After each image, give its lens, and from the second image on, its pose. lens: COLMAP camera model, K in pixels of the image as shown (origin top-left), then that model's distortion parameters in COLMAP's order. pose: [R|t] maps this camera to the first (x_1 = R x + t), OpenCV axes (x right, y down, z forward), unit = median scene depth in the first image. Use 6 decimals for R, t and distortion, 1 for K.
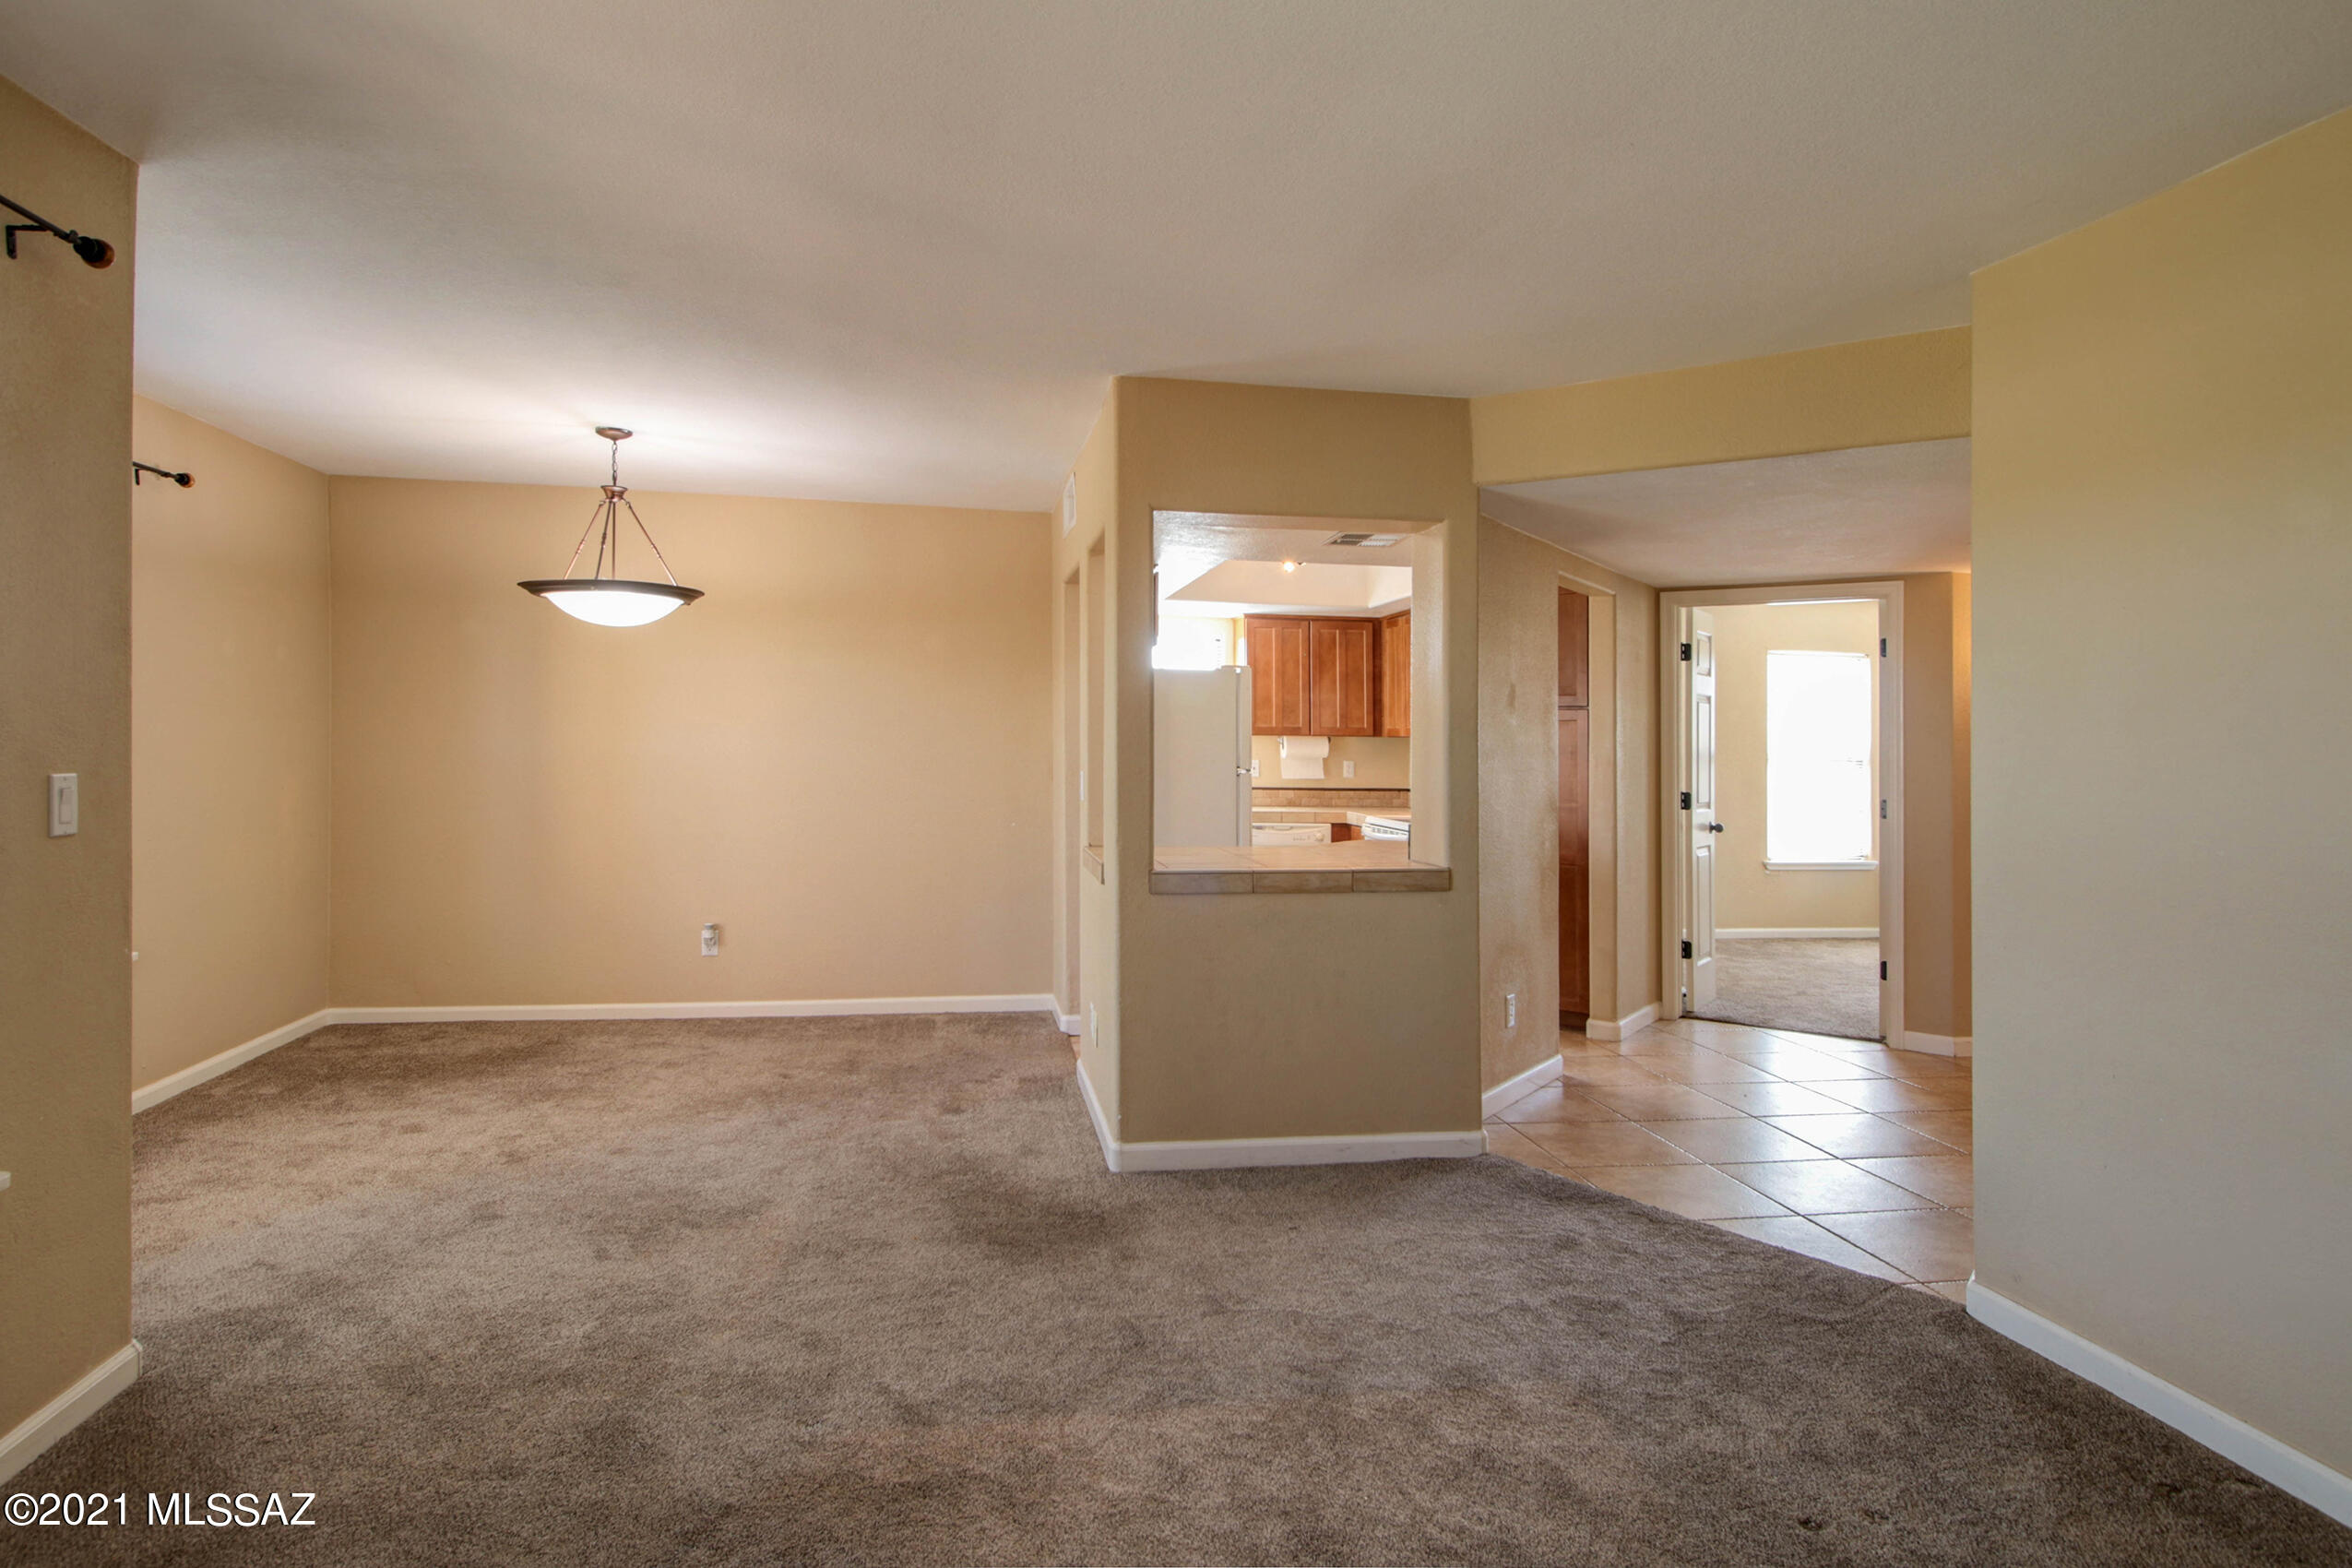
lens RADIAL K [[1289.4, 0, 1177.0], [0, 1289.4, 741.2], [0, 0, 1]] dist [-0.002453, -0.000862]
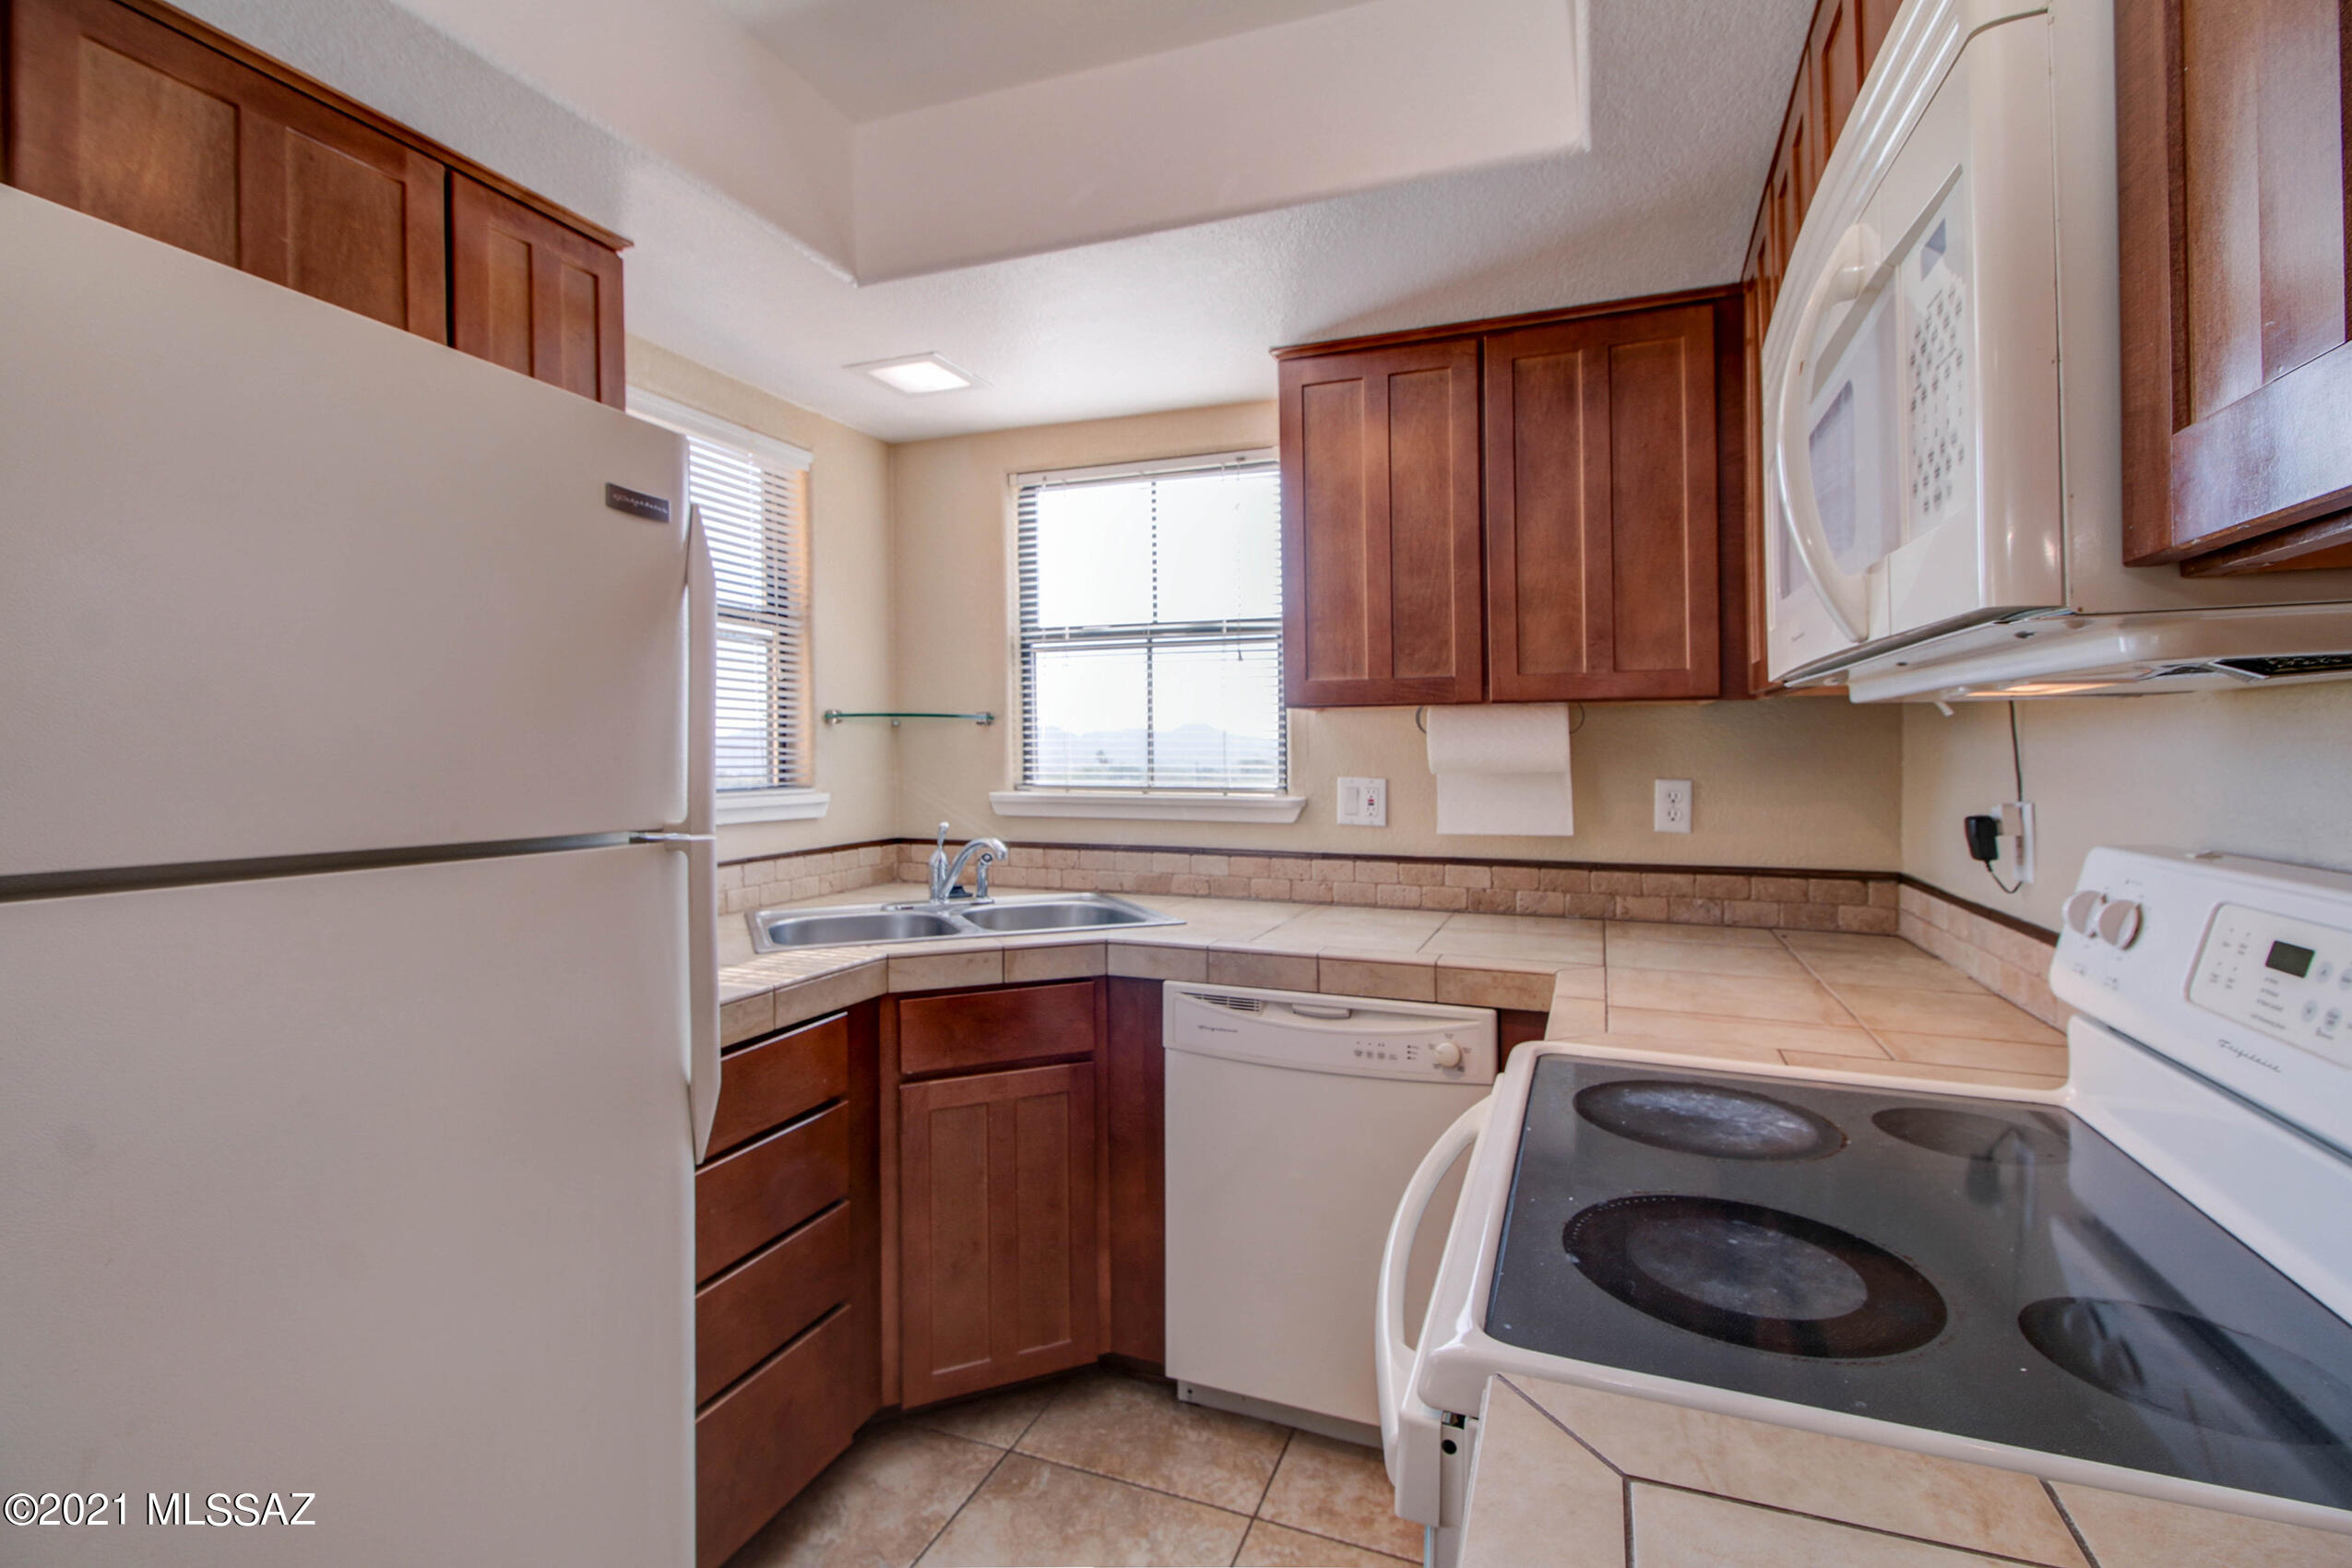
lens RADIAL K [[1049.6, 0, 1185.5], [0, 1049.6, 753.8], [0, 0, 1]] dist [0.000051, -0.000244]
pose [[0.853750, -0.014512, -0.520481, 0.199594], [0.012556, 0.999895, -0.007284, 0.010646], [0.520532, -0.000317, 0.853842, 0.855224]]
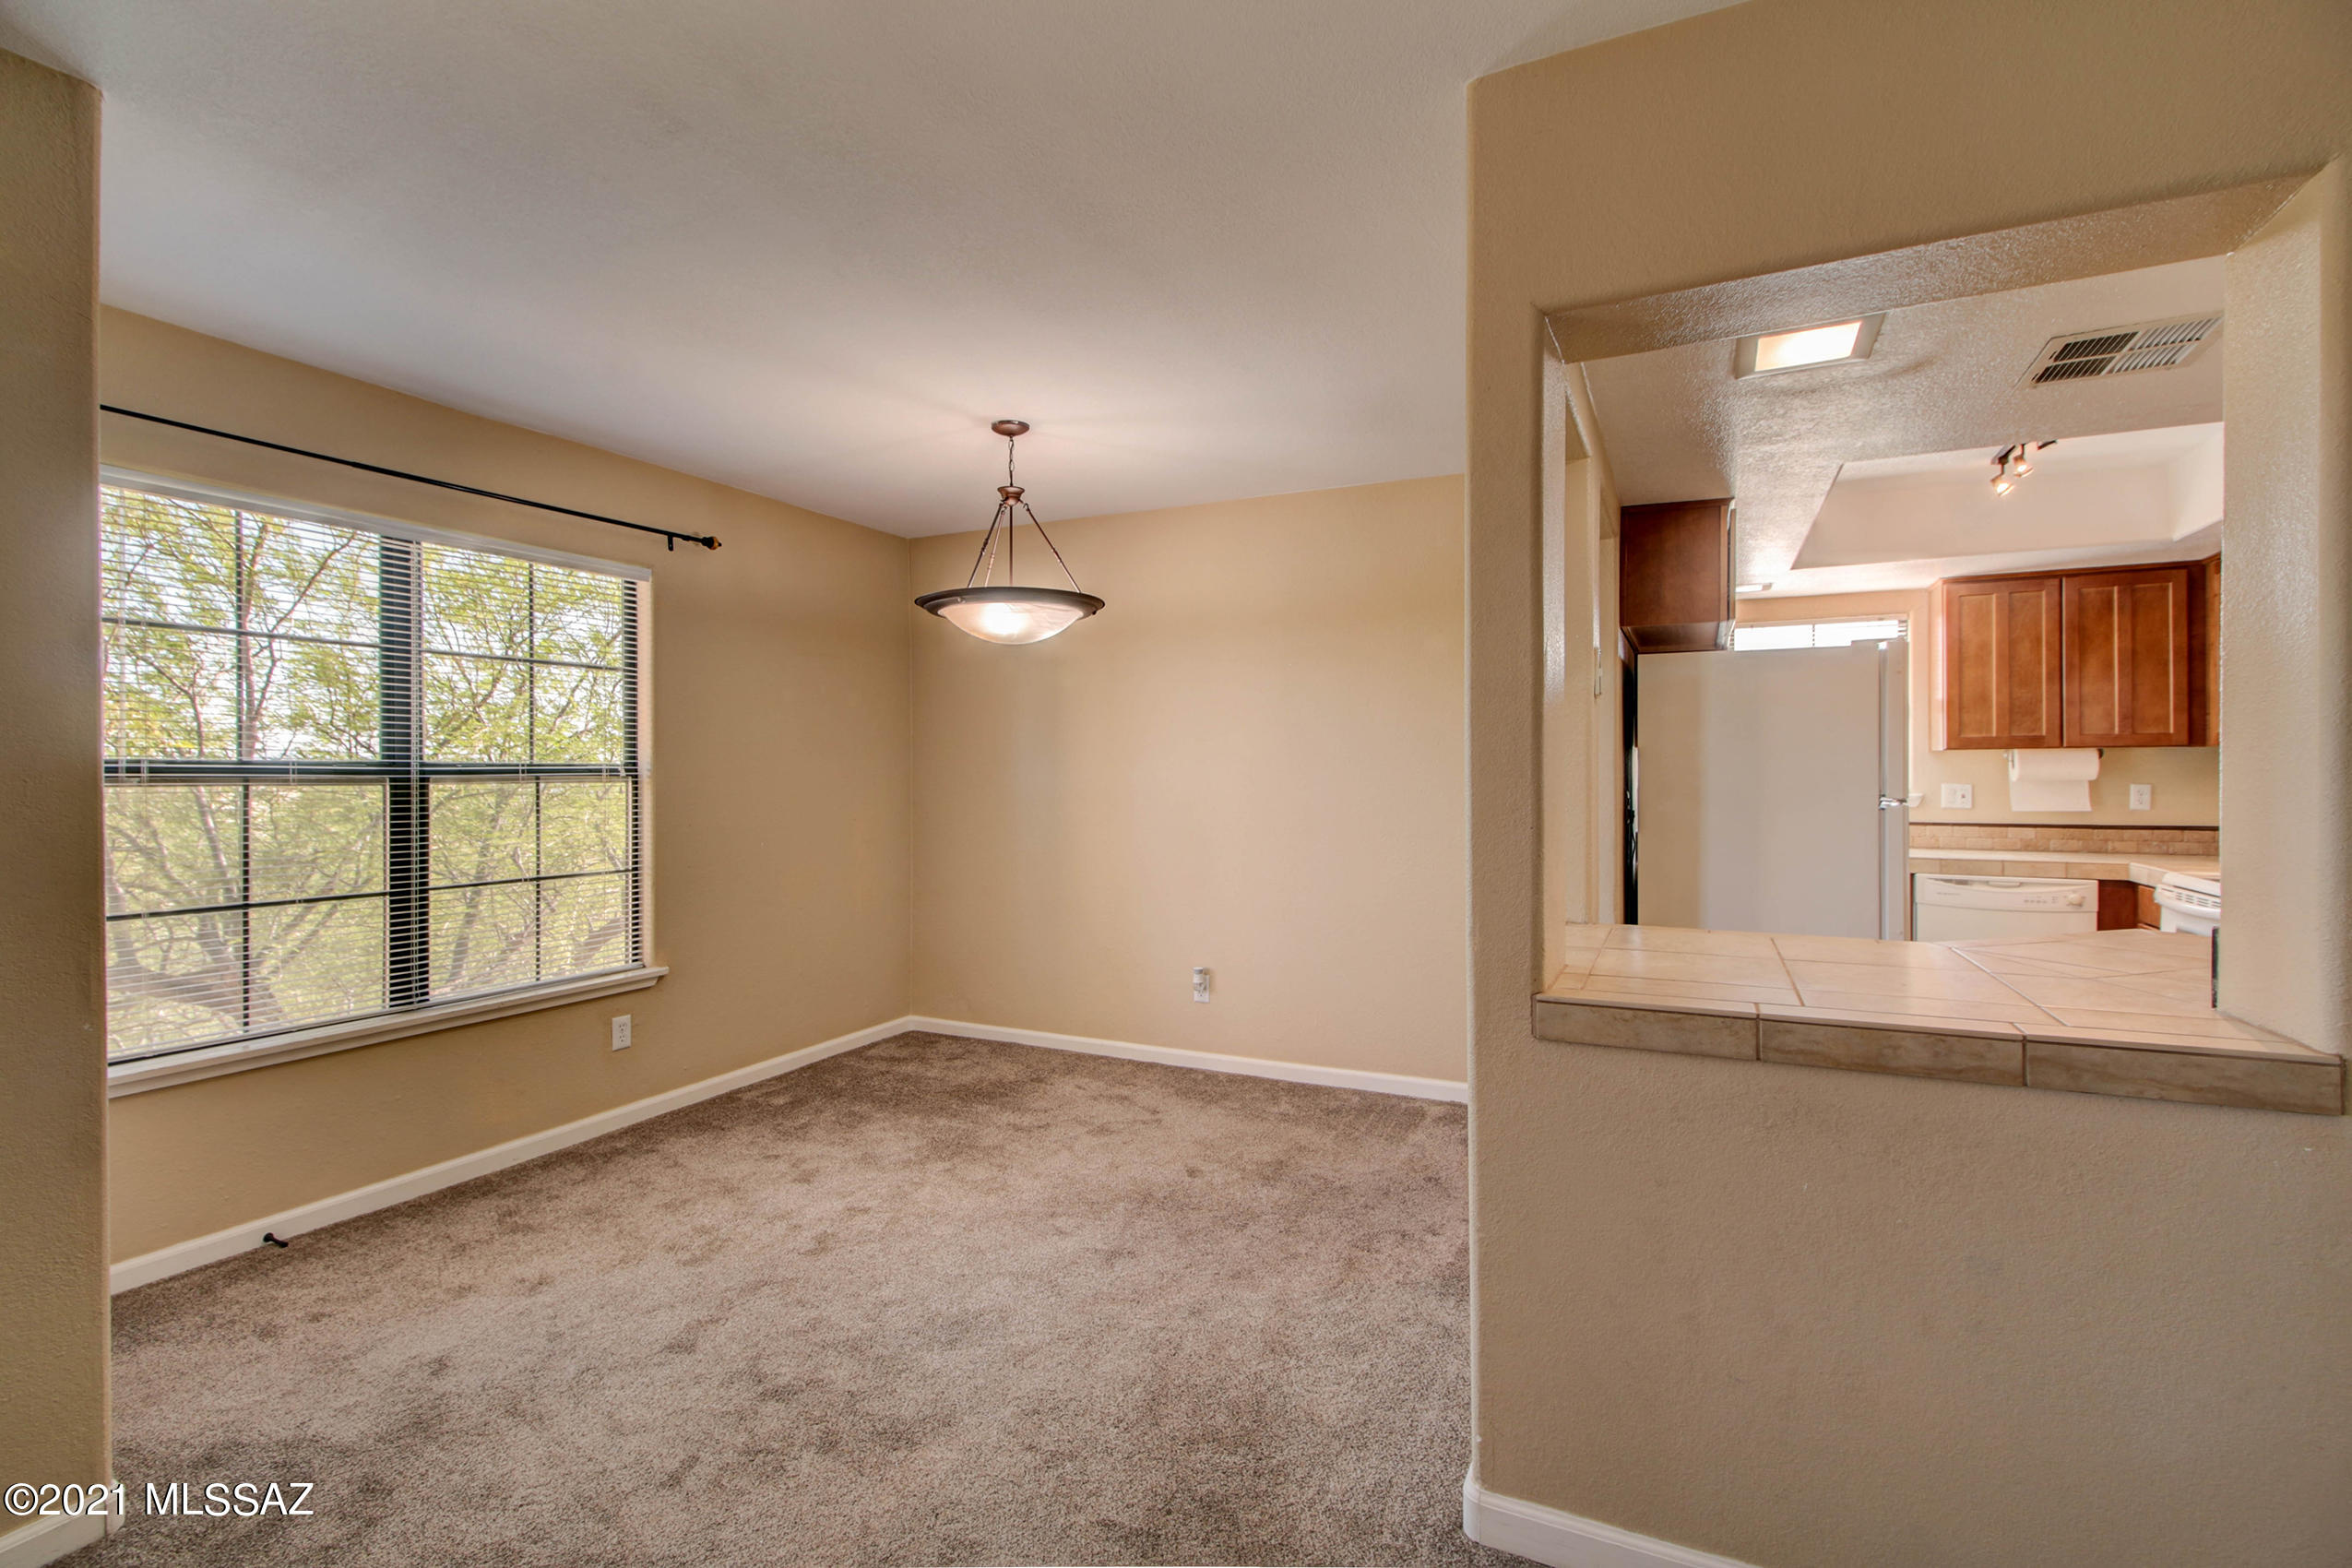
lens RADIAL K [[1085.0, 0, 1182.8], [0, 1085.0, 797.8], [0, 0, 1]] dist [0.021260, -0.010155]
pose [[0.816486, -0.003894, -0.577353, 0.066992], [0.017112, 0.999701, 0.017456, 0.004650], [0.577112, -0.024132, 0.816308, 0.304158]]
